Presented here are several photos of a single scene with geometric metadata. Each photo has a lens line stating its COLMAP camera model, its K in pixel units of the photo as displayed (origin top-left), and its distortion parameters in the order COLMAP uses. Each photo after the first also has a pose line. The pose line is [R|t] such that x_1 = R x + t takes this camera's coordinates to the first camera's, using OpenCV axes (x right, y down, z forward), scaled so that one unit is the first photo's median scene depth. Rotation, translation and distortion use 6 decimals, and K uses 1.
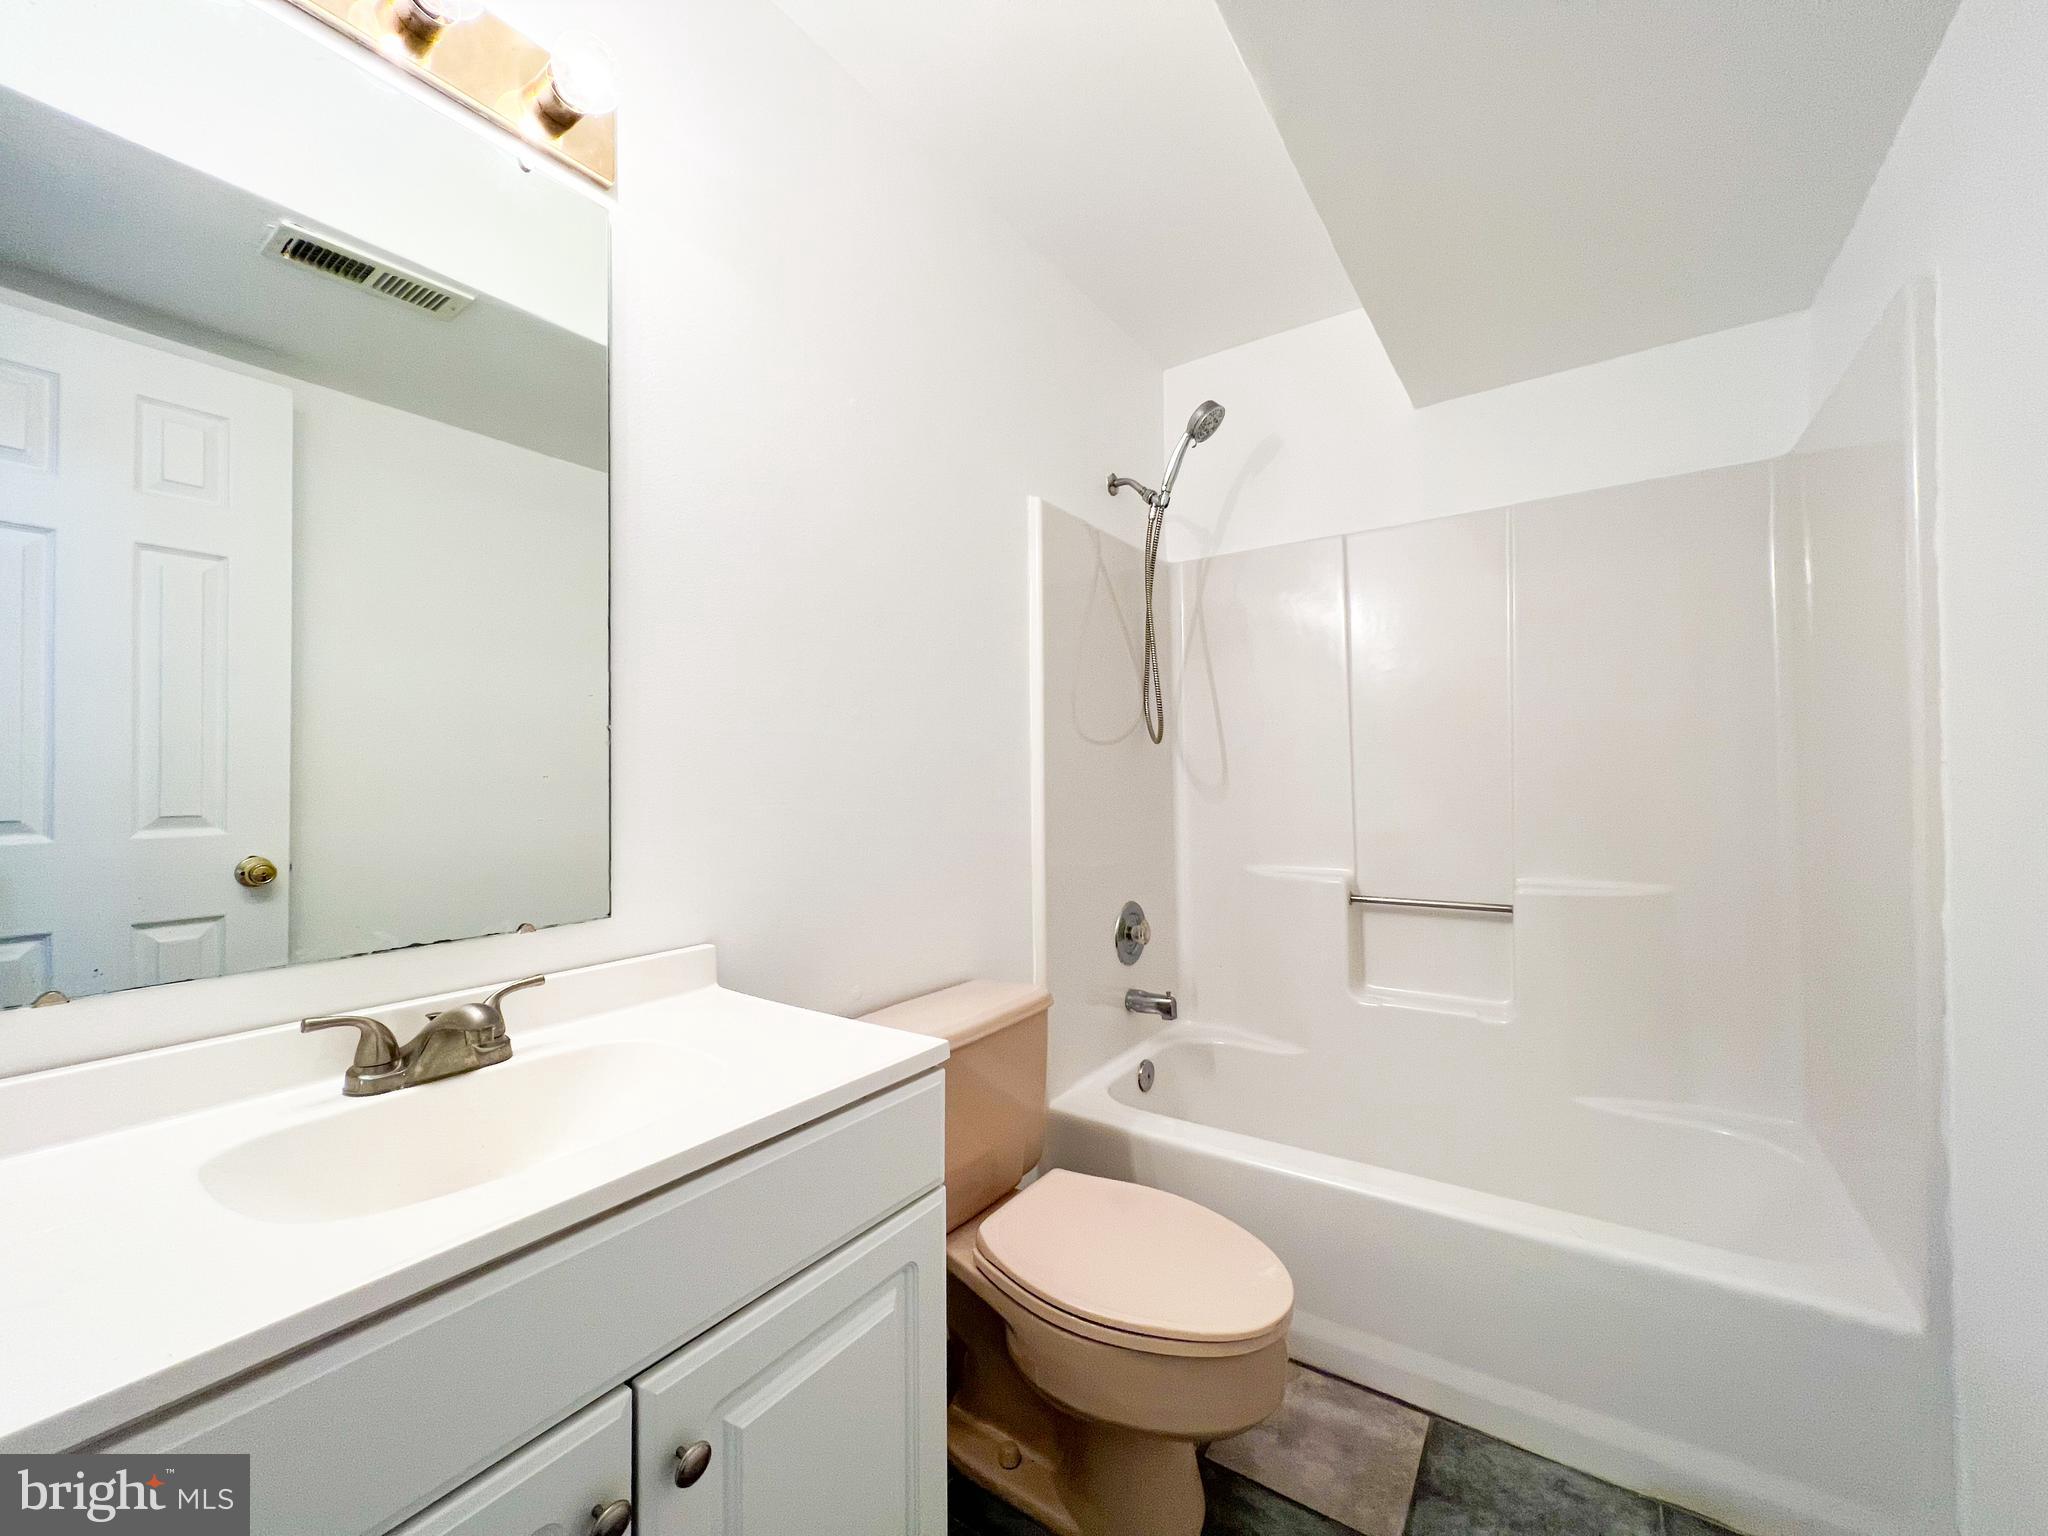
lens RADIAL K [[820.3, 0, 1016.4], [0, 820.3, 766.5], [0, 0, 1]] dist [0.001604, 0.000234]
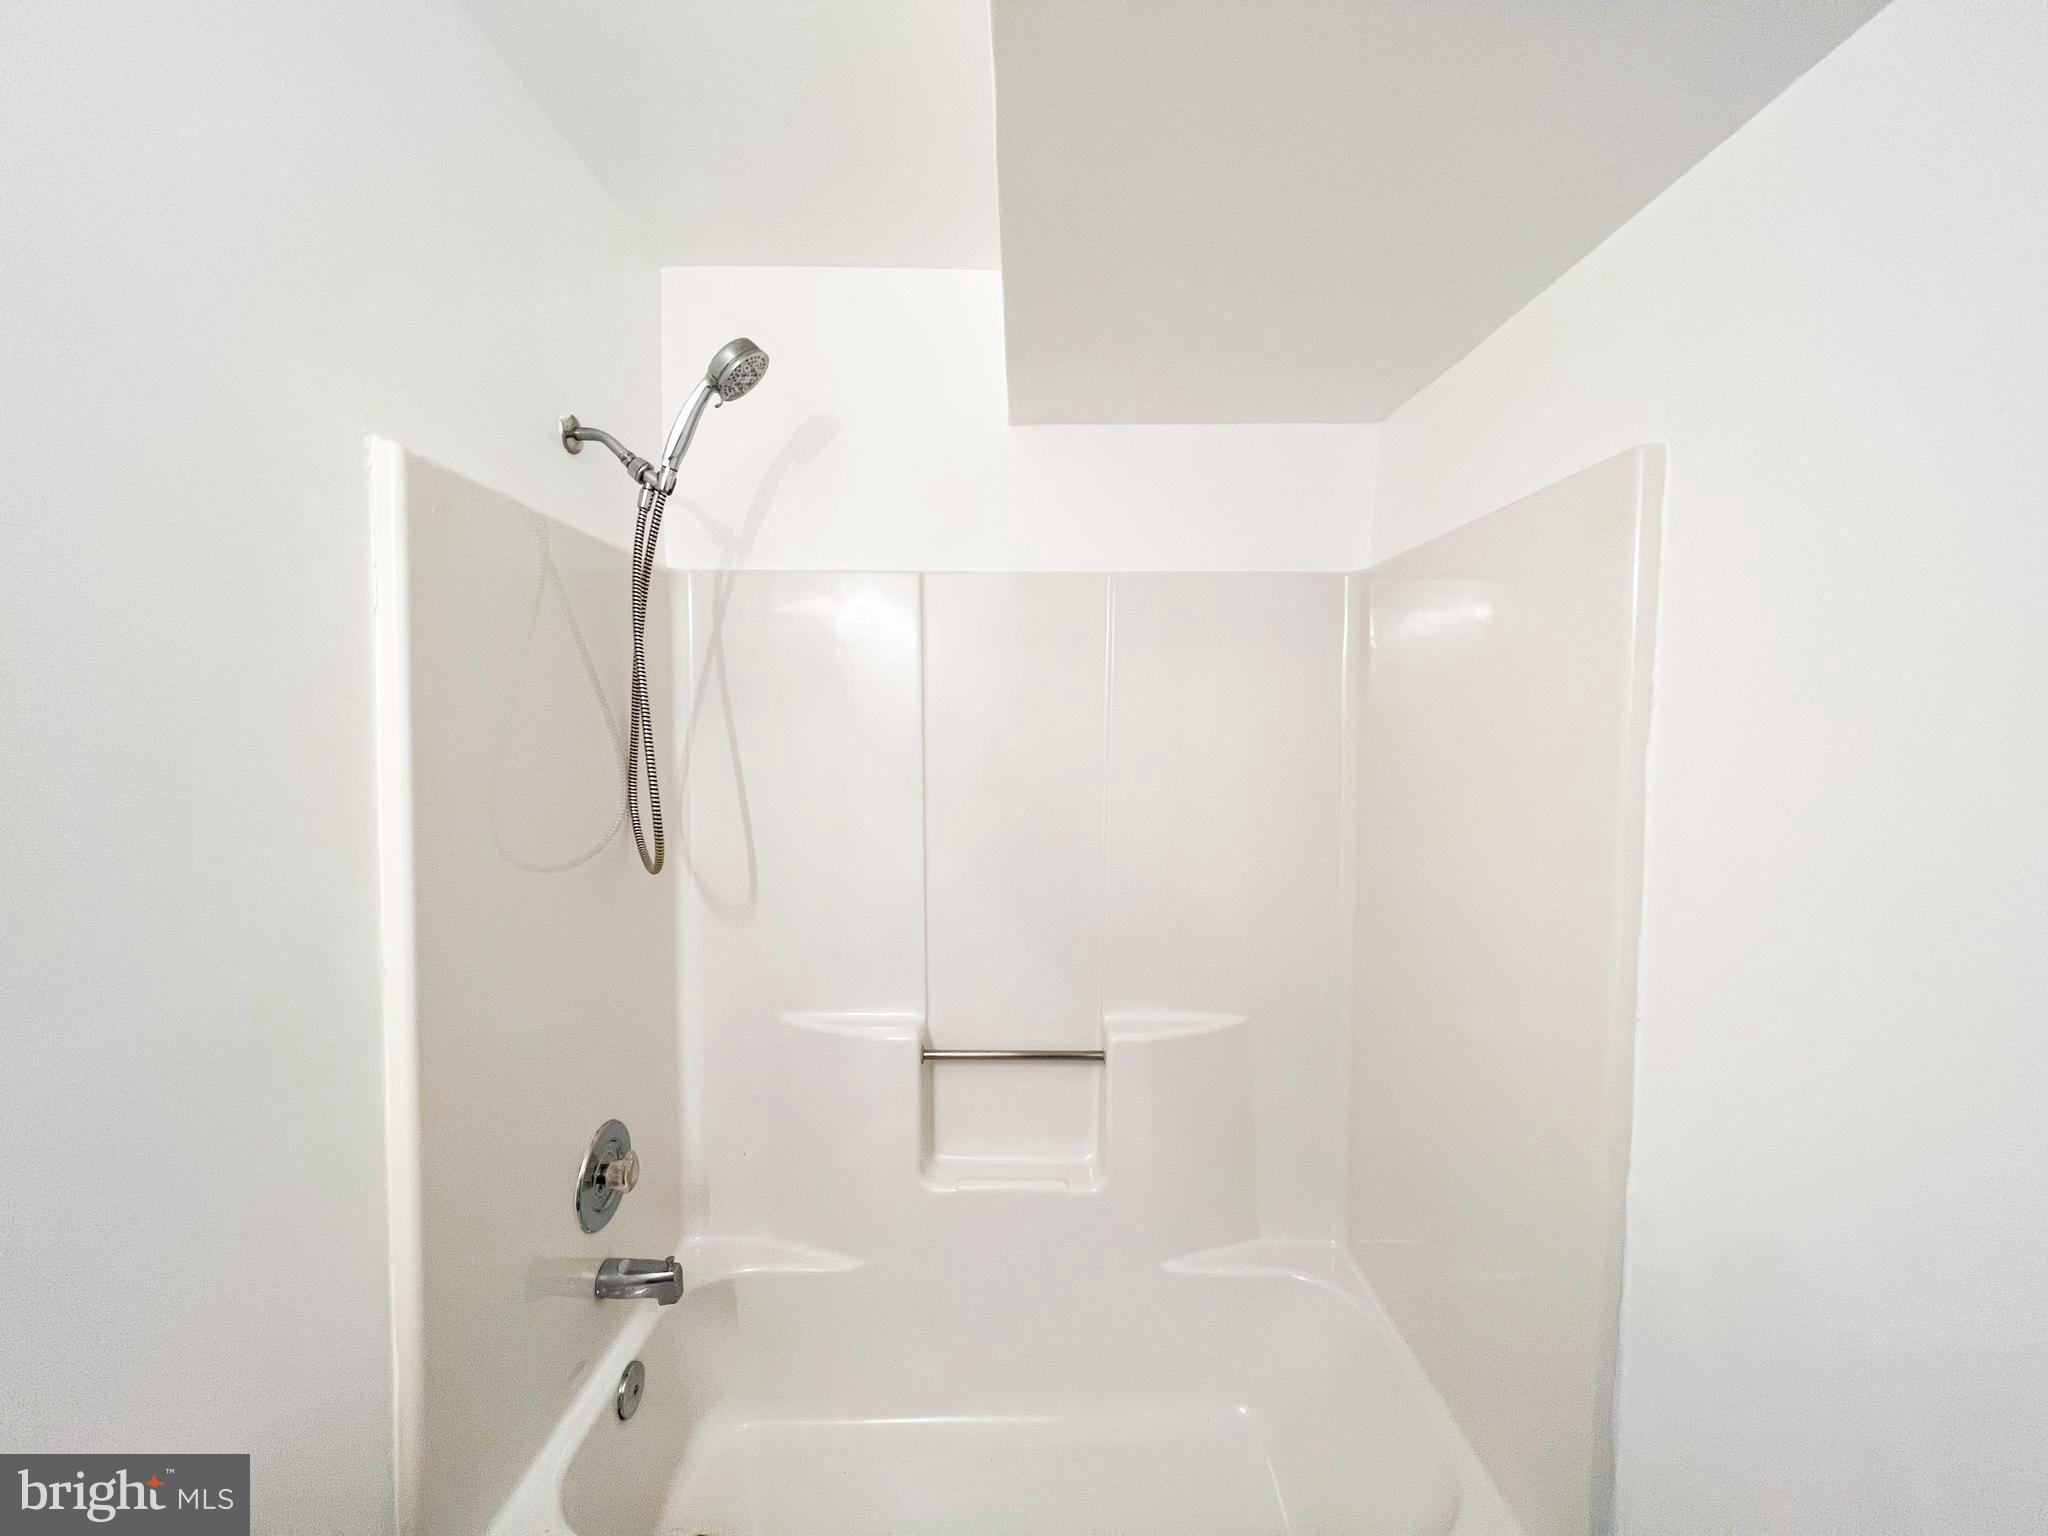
lens RADIAL K [[820.3, 0, 1016.4], [0, 820.3, 766.5], [0, 0, 1]] dist [0.001604, 0.000234]
pose [[0.823492, -0.007369, 0.567280, 0.045462], [-0.025169, 0.998457, 0.049508, -0.147298], [-0.566769, -0.055047, 0.822036, 0.330831]]
